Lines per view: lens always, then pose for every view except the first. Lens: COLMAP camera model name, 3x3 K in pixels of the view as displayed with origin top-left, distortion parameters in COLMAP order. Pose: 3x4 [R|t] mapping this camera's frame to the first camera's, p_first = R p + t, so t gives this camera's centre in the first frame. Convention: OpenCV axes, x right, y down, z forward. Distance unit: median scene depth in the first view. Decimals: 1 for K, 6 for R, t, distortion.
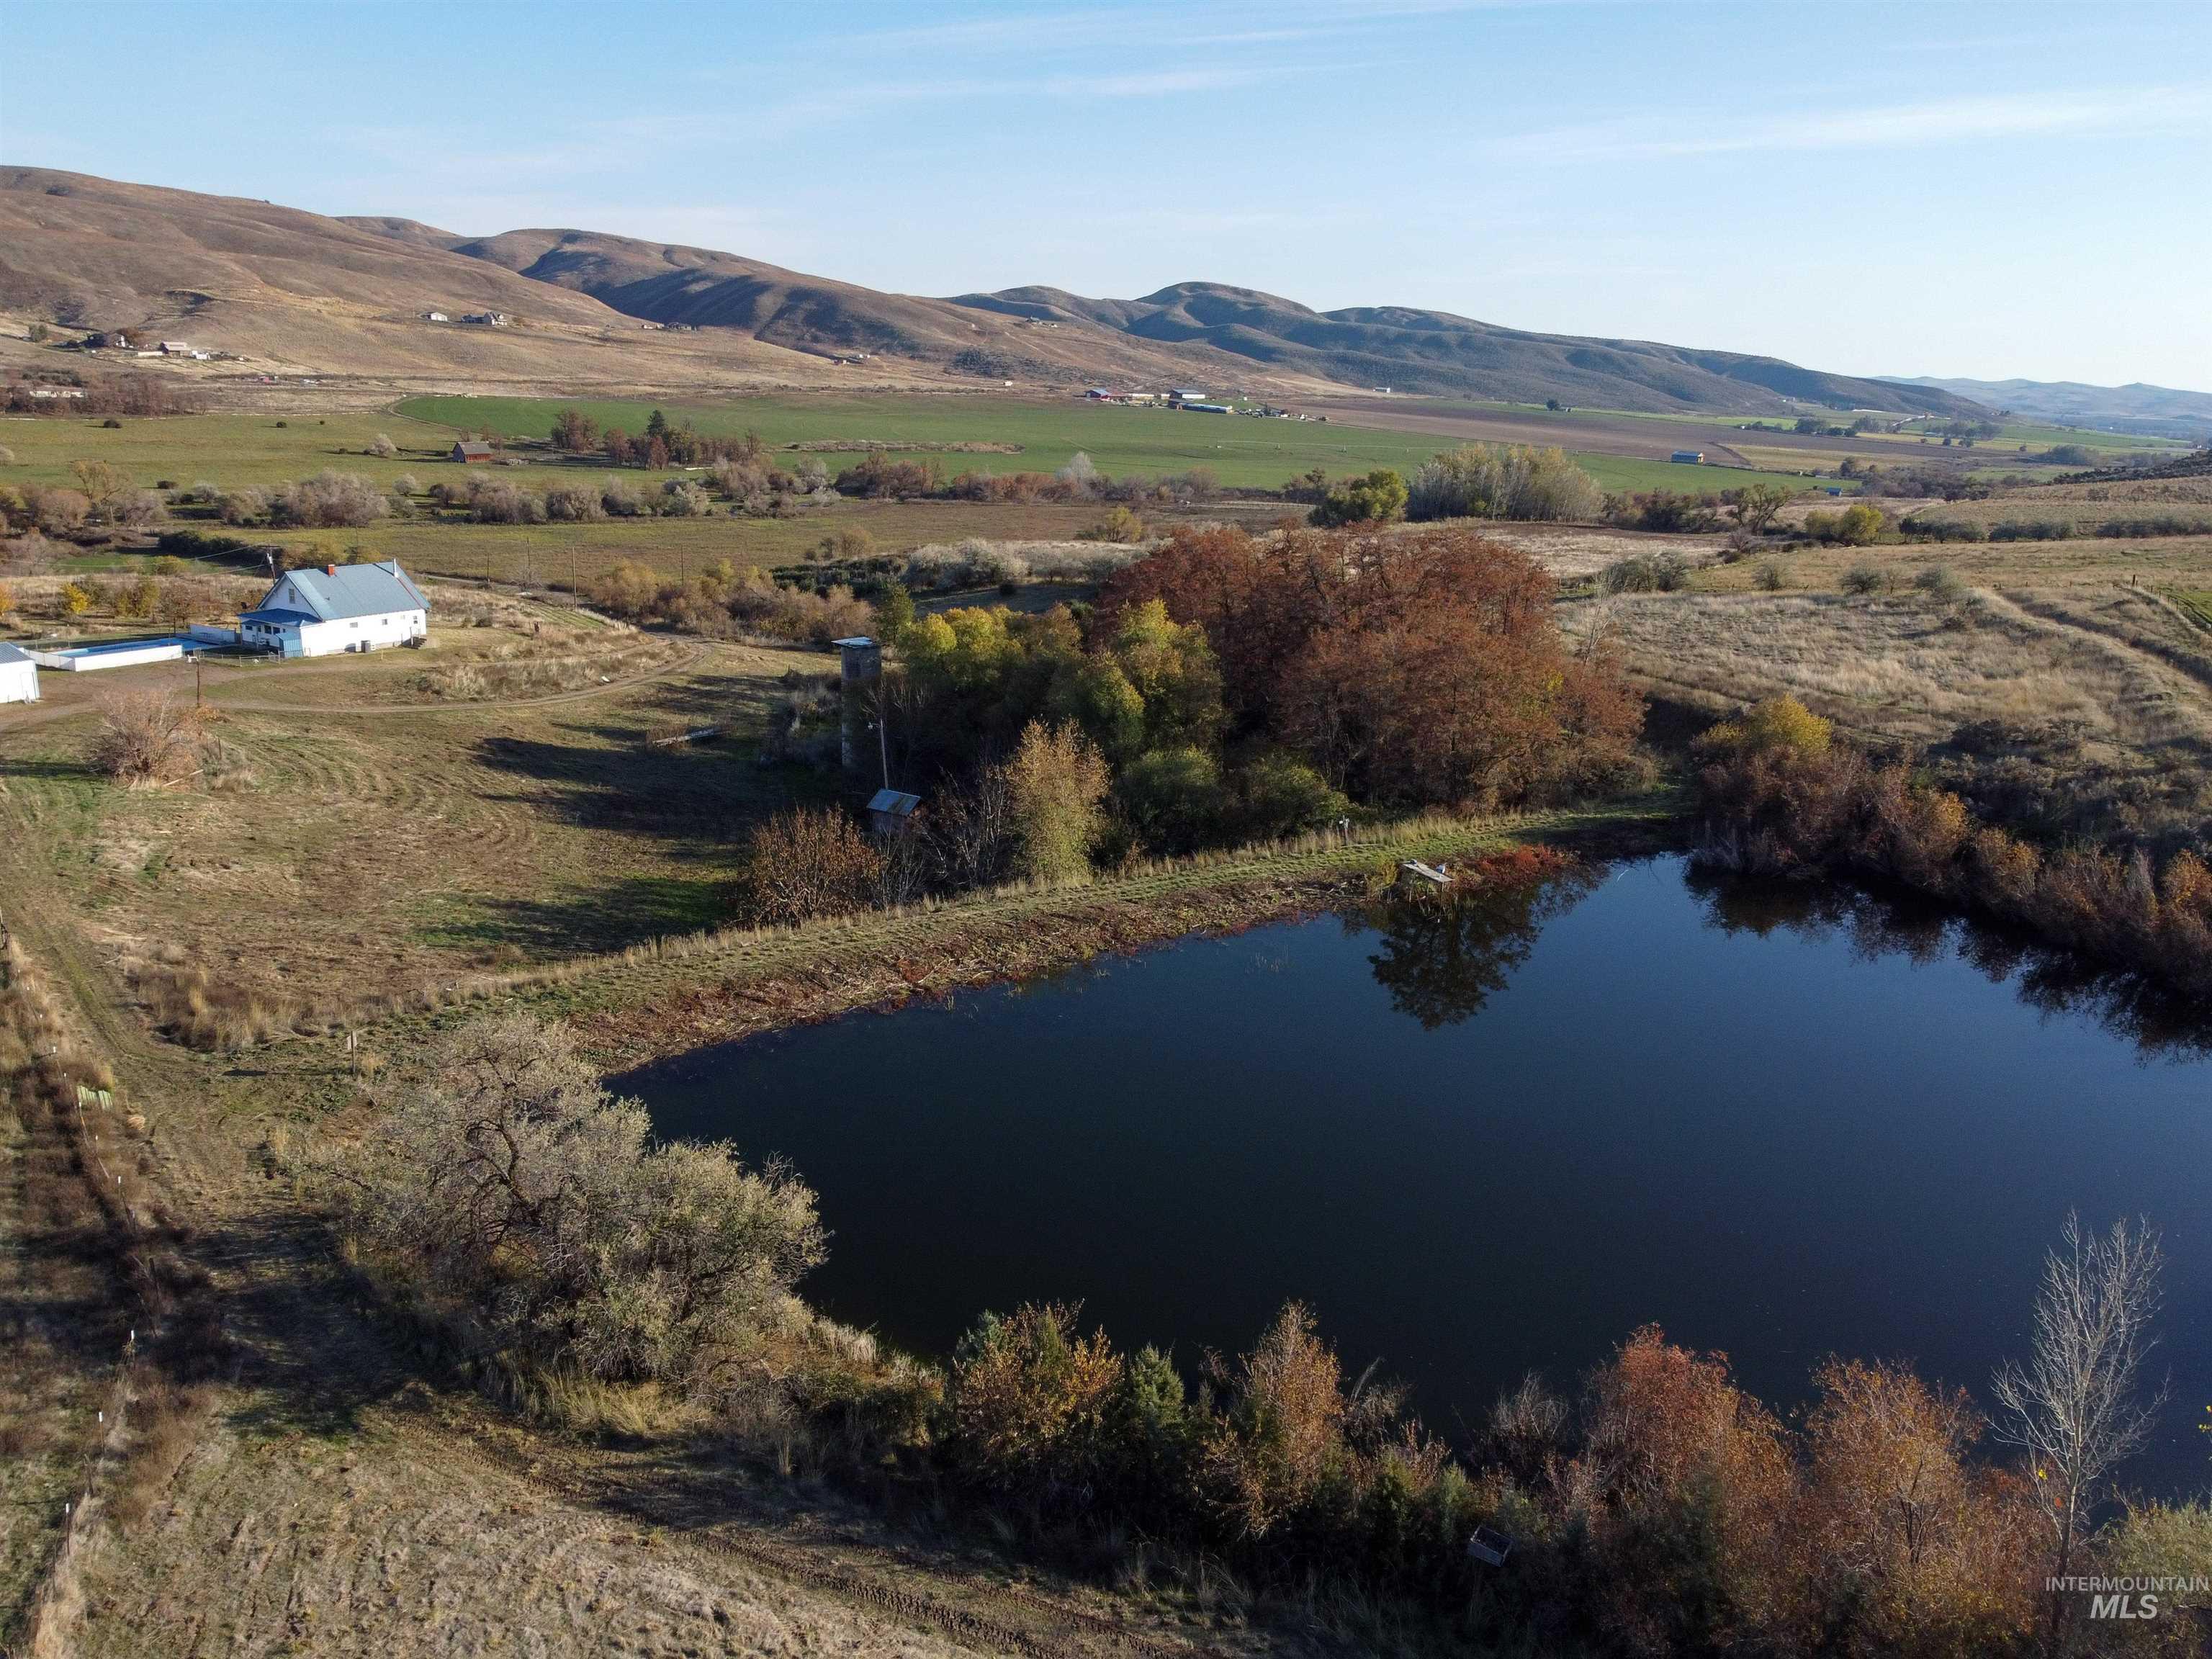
lens RADIAL K [[1681.2, 0, 1094.4], [0, 1681.2, 822.6], [0, 0, 1]] dist [-0.000984, -0.005126]
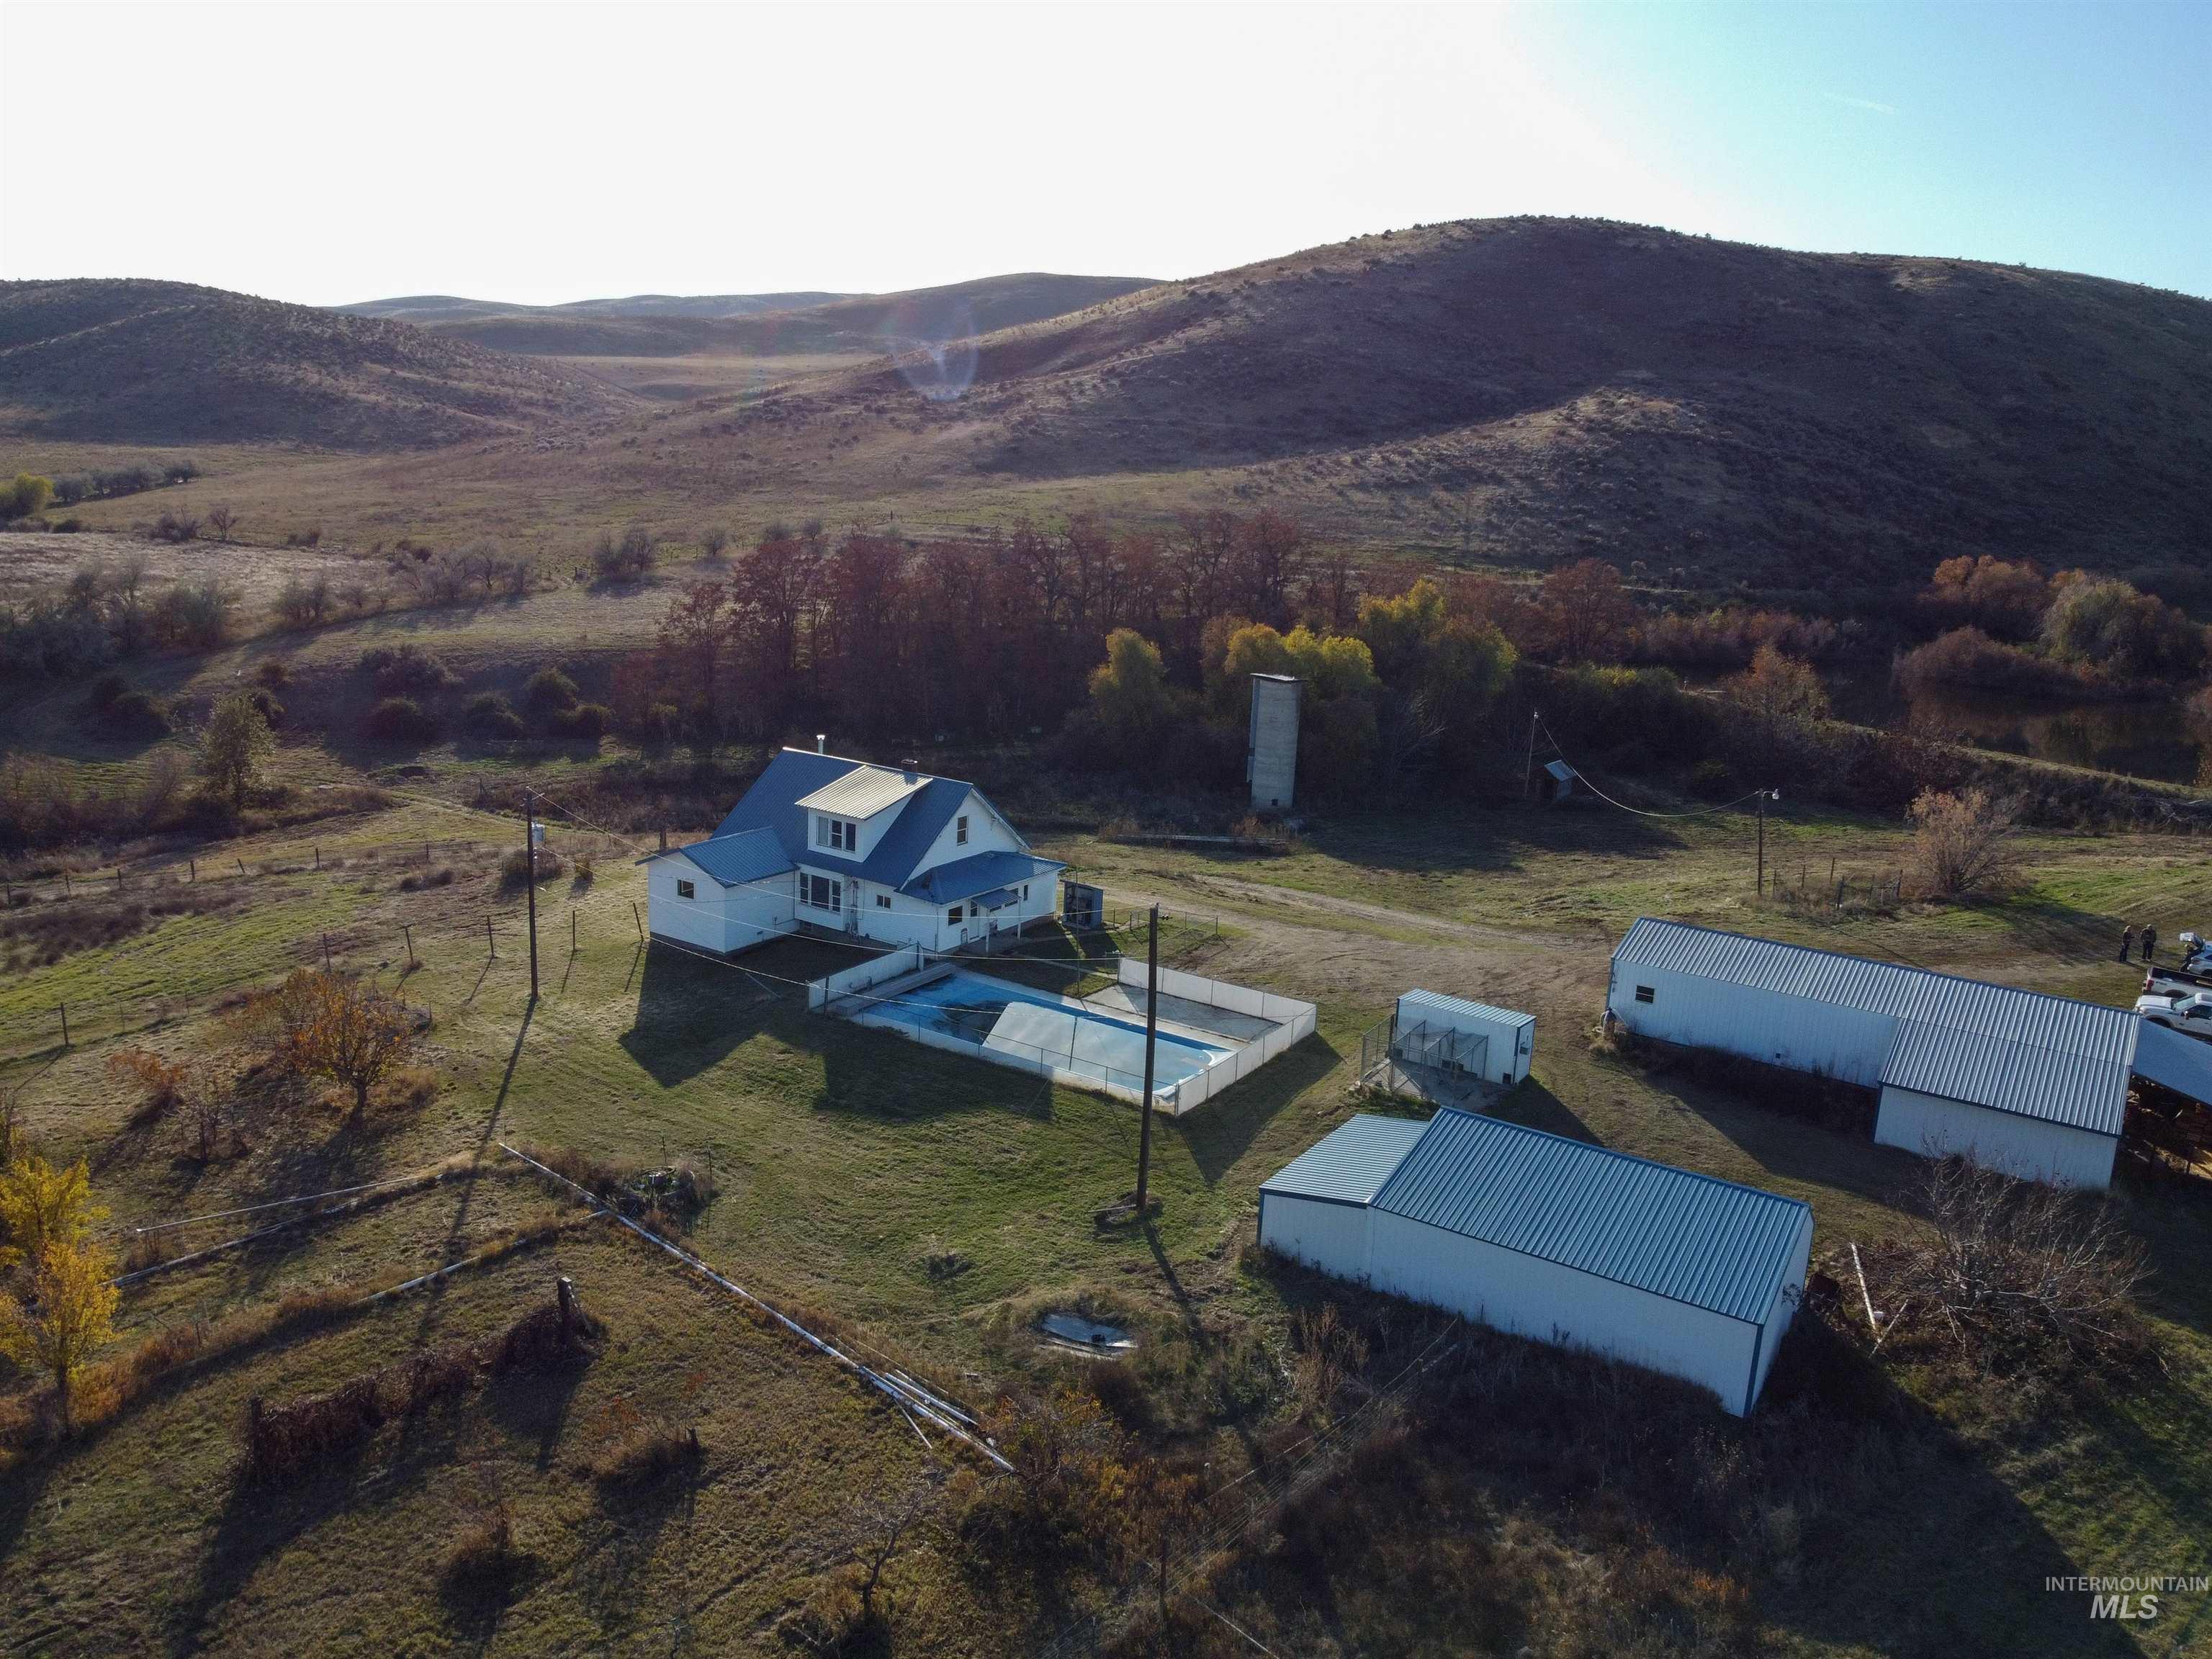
lens RADIAL K [[1681.2, 0, 1097.2], [0, 1681.2, 825.3], [0, 0, 1]] dist [-0.000984, -0.005126]
pose [[0.033570, -0.259784, 0.965083, -0.116357], [0.211961, 0.945512, 0.247143, -0.030523], [-0.976701, 0.196264, 0.086805, 0.110744]]
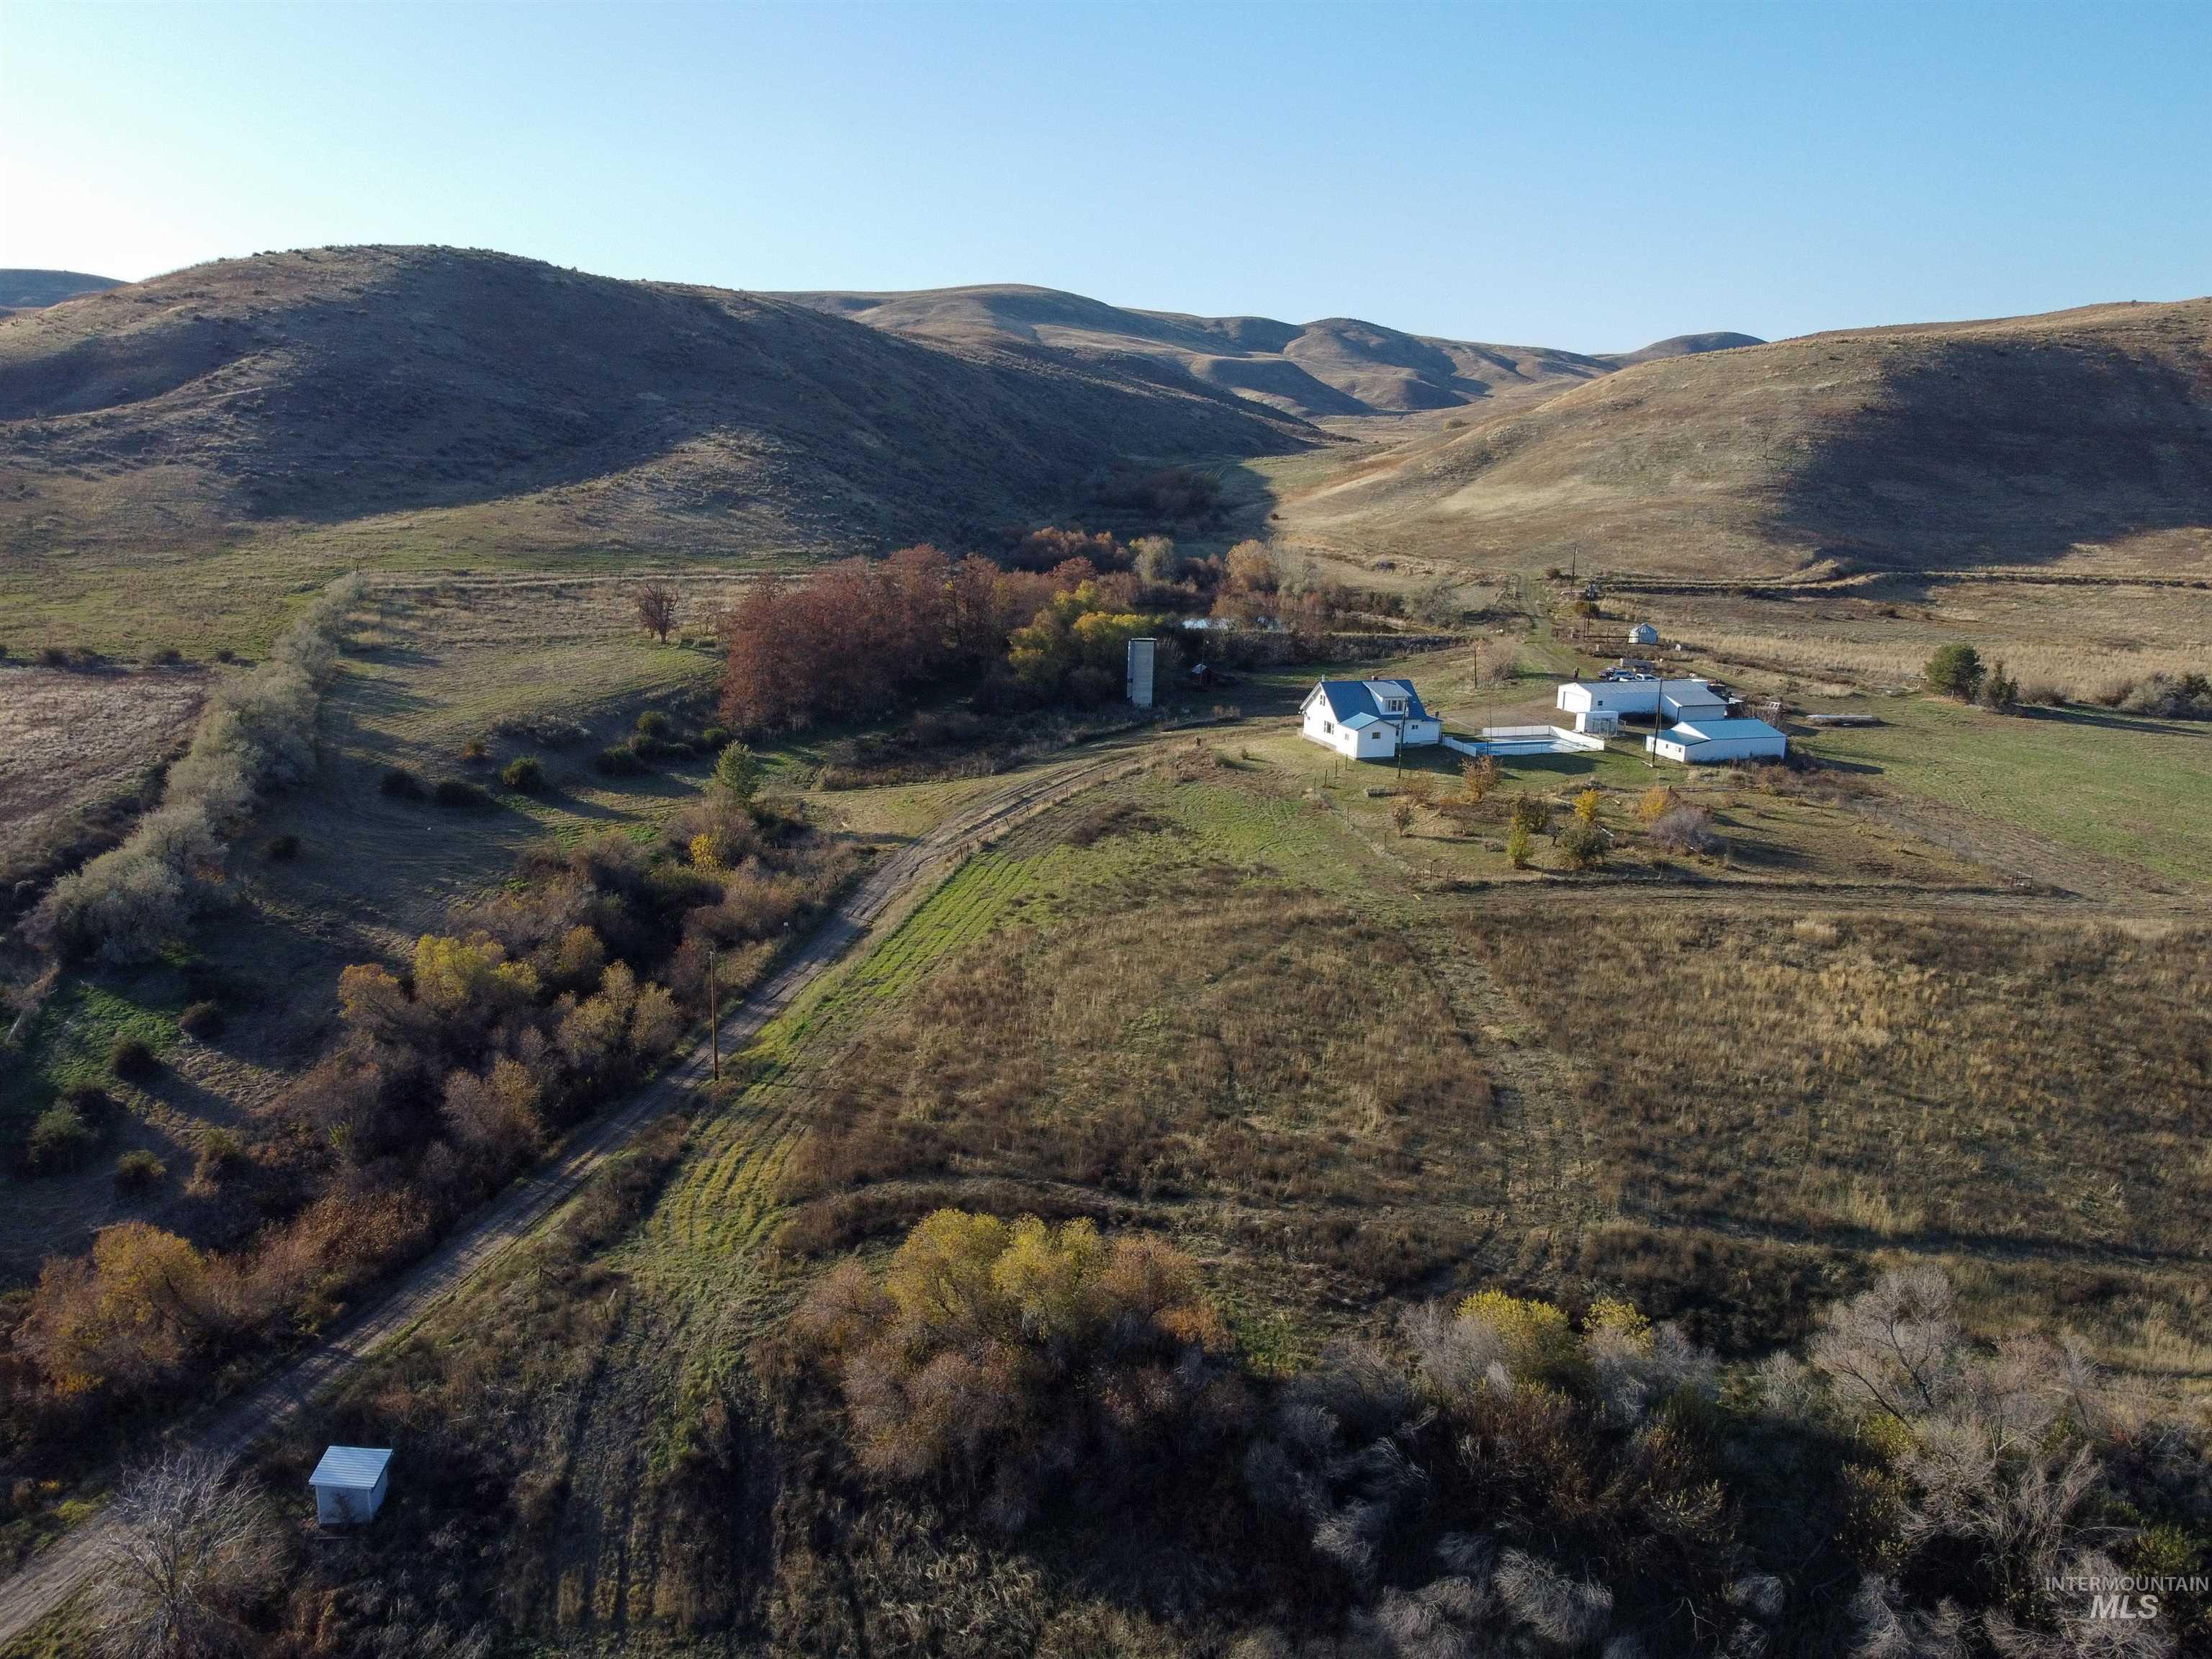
lens RADIAL K [[1681.2, 0, 1101.7], [0, 1681.2, 835.1], [0, 0, 1]] dist [-0.000984, -0.005126]
pose [[-0.763281, -0.201020, 0.613998, -0.134977], [0.120317, 0.889510, 0.440791, -0.077437], [-0.634765, 0.410322, -0.654759, 0.246552]]
